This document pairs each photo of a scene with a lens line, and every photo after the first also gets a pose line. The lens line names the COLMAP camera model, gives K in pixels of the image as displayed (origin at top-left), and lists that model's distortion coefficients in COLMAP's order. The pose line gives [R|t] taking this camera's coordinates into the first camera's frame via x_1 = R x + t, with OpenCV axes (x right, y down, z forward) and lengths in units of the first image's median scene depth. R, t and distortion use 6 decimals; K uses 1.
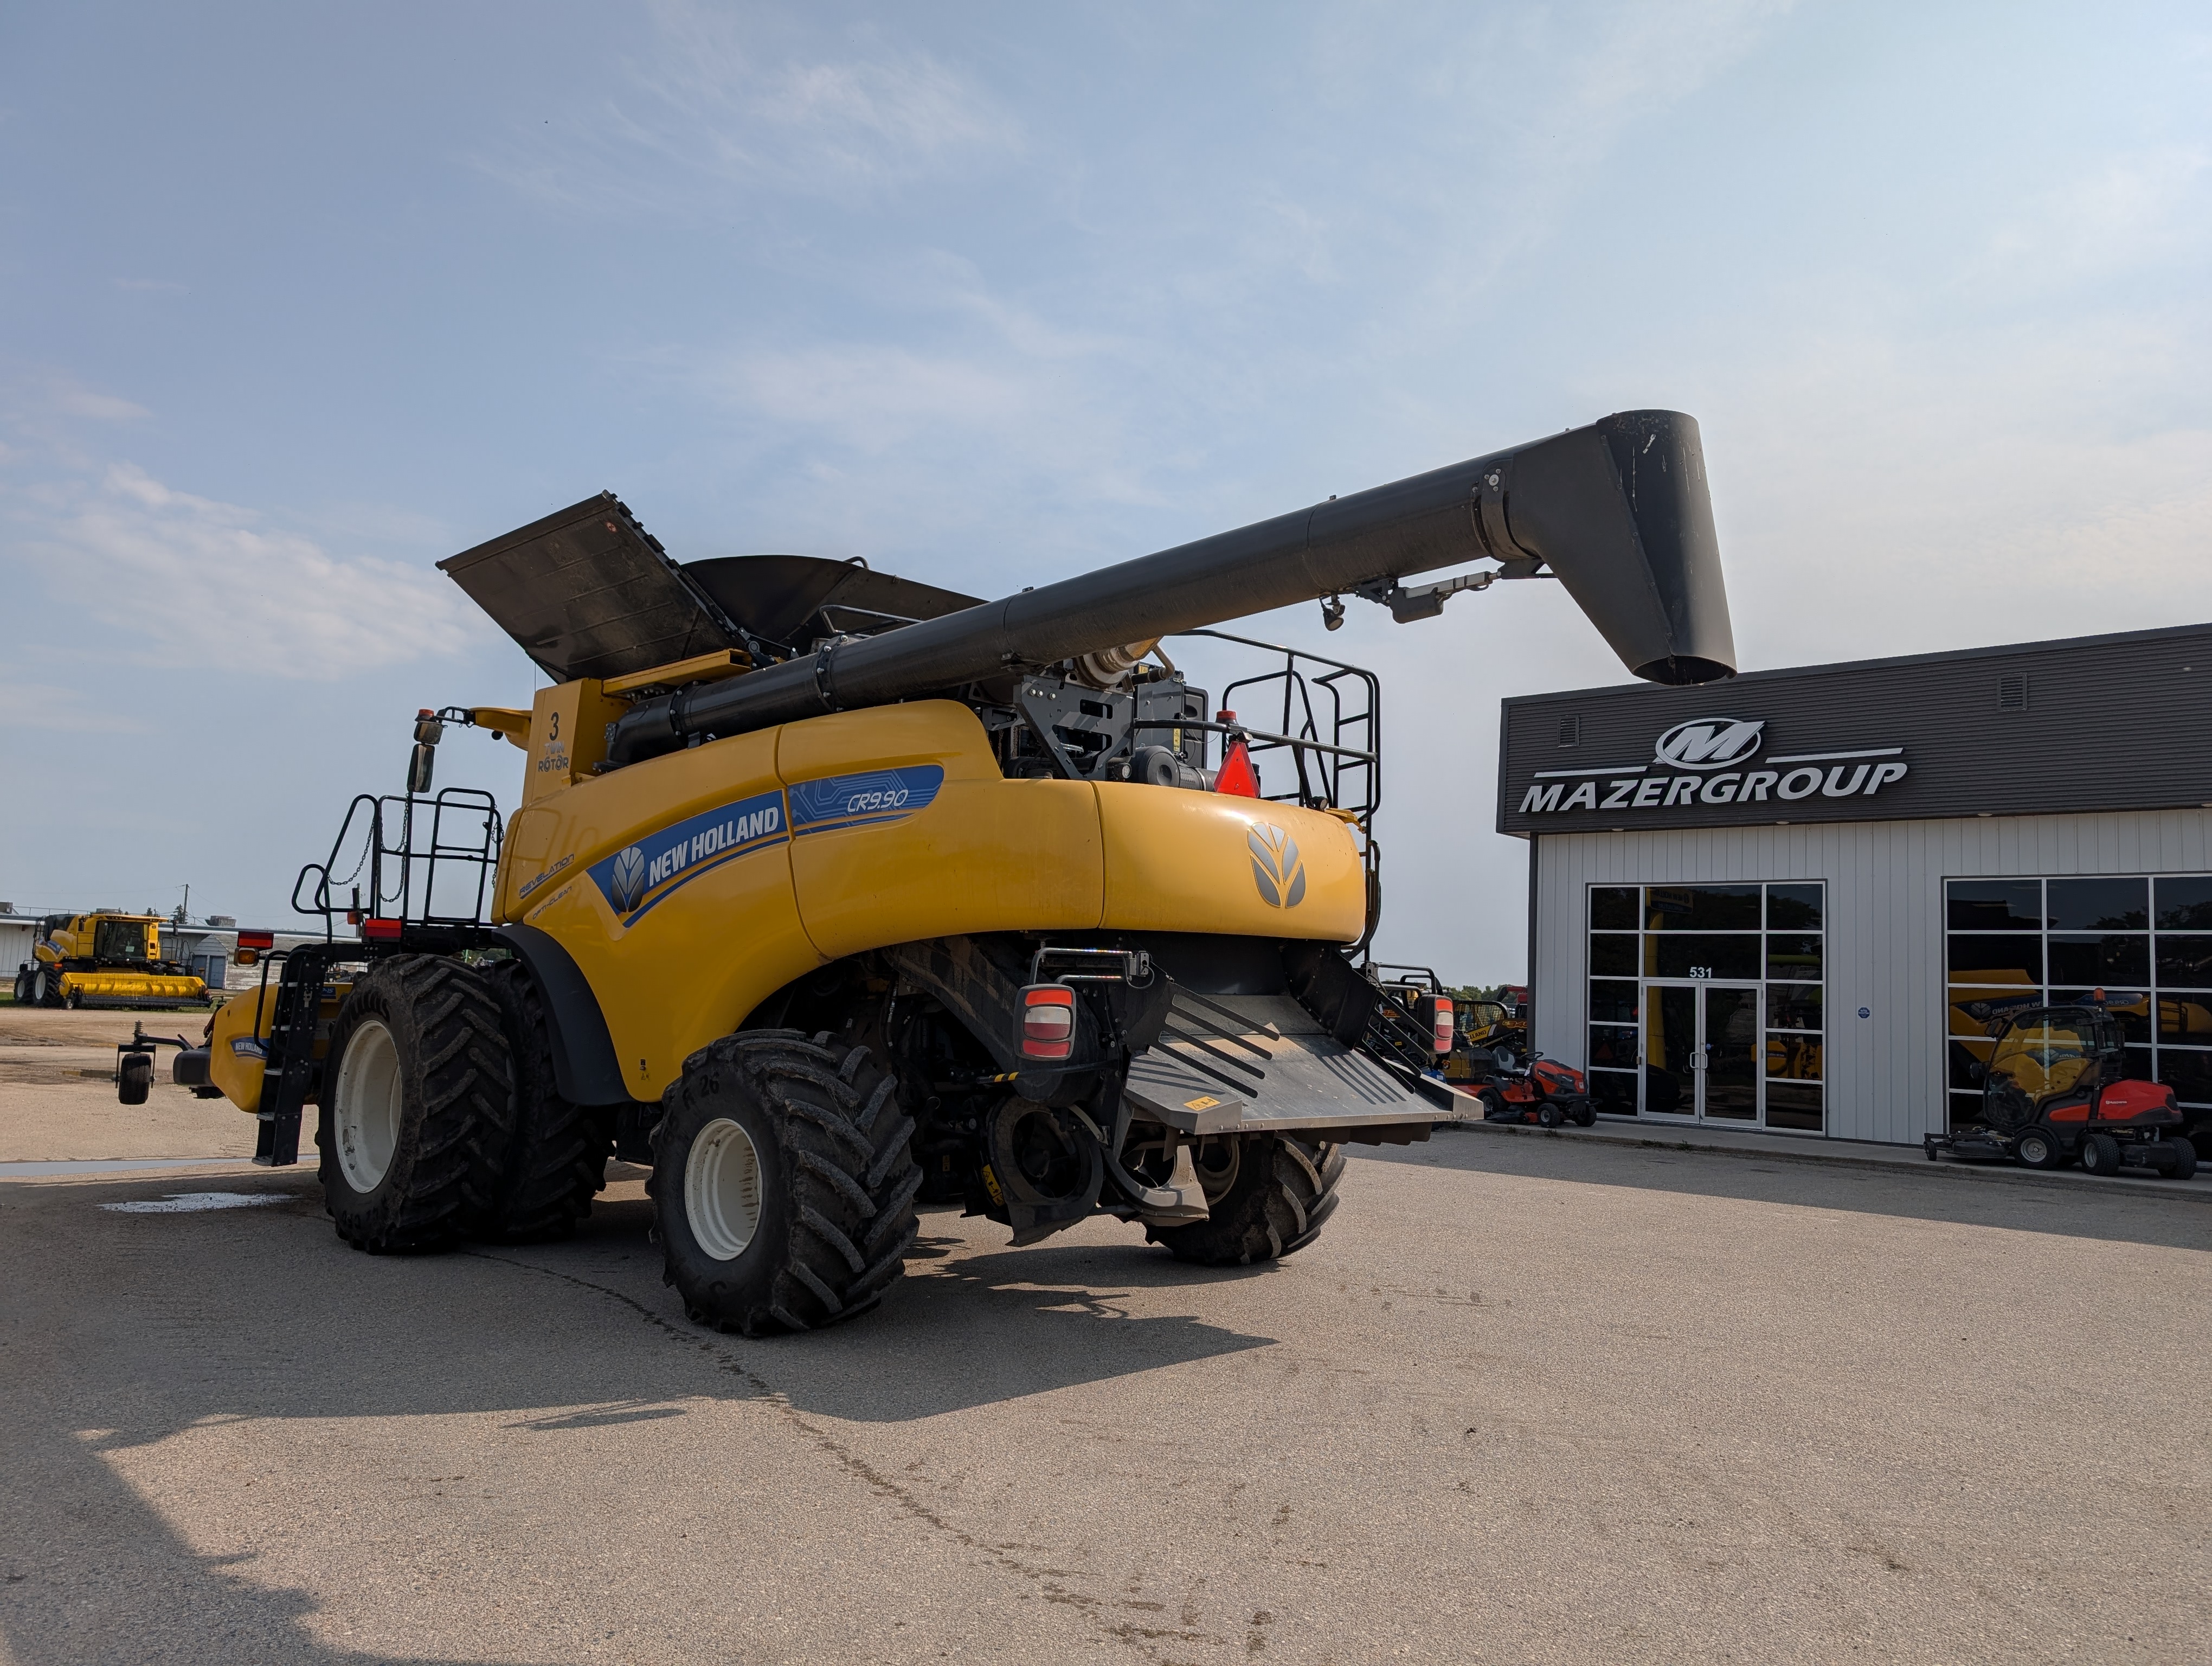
lens RADIAL K [[1530.3, 0, 1121.3], [0, 1530.3, 841.2], [0, 0, 1]] dist [0.030454, 0.003247]
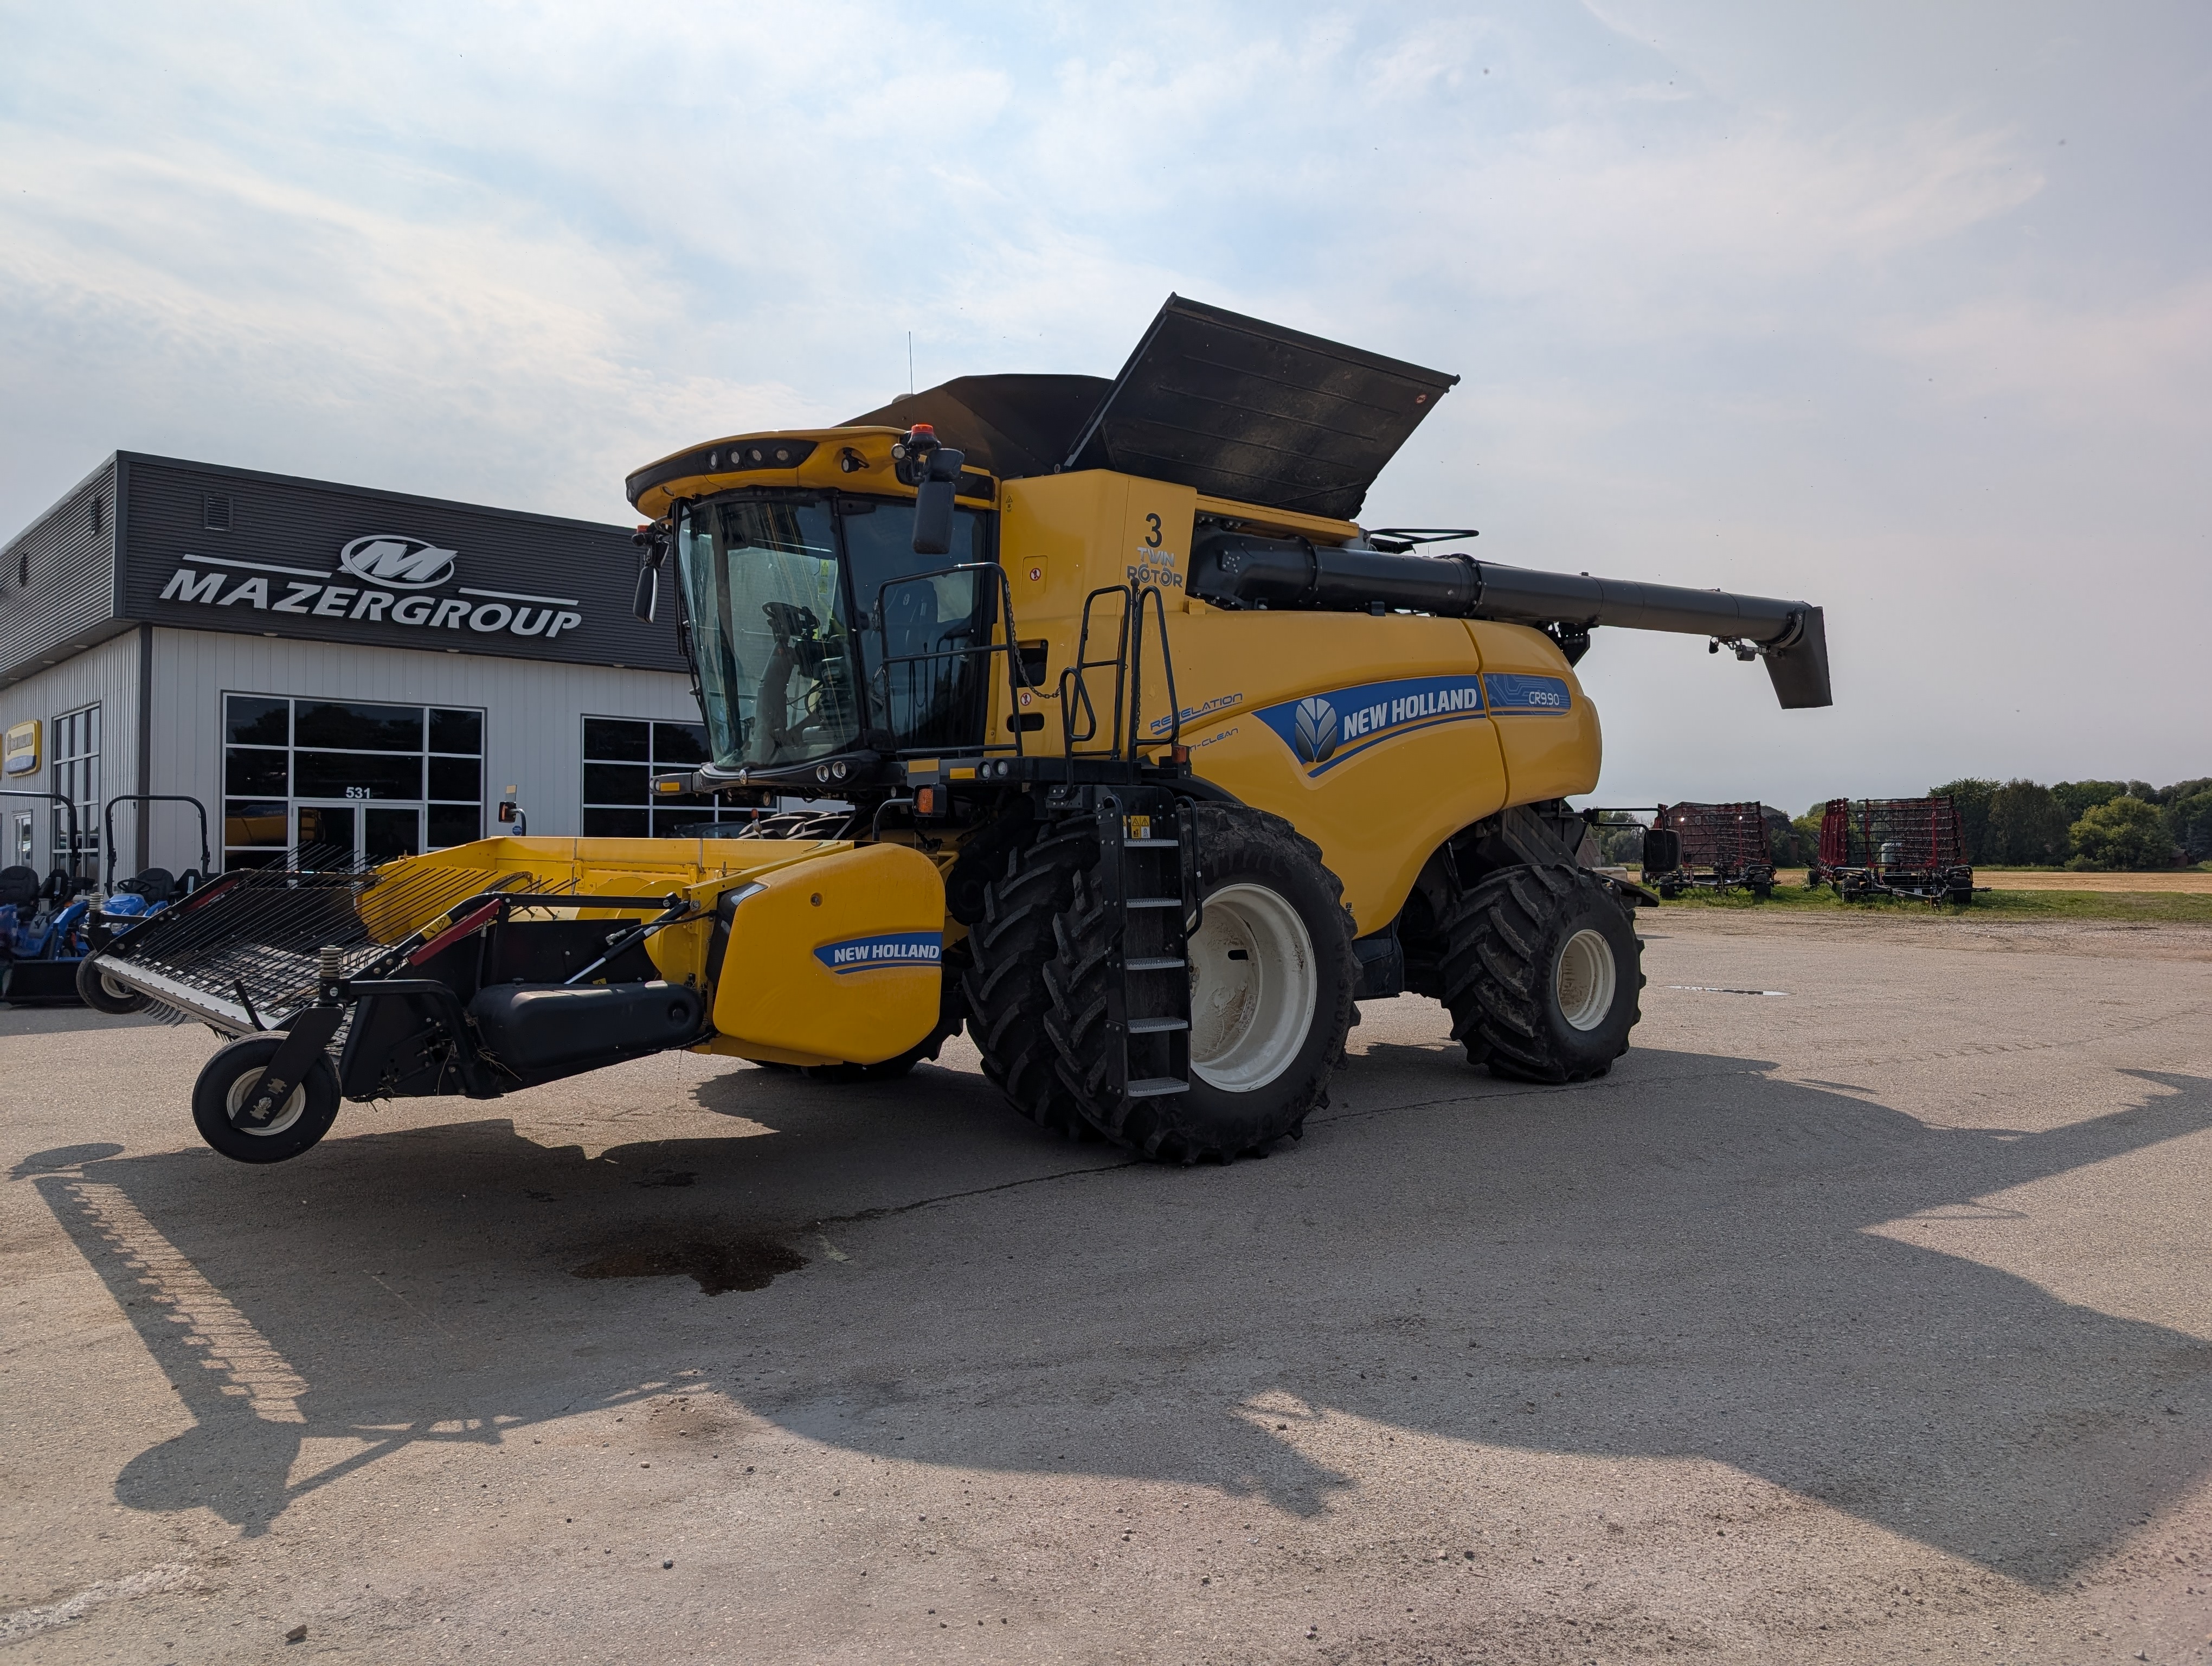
lens RADIAL K [[1530.3, 0, 1120.9], [0, 1530.3, 842.0], [0, 0, 1]] dist [0.030454, 0.003247]
pose [[0.126804, -0.032432, 0.991397, -0.552830], [-0.095741, 0.994399, 0.044776, 0.026960], [-0.987296, -0.100596, 0.122989, 0.410775]]
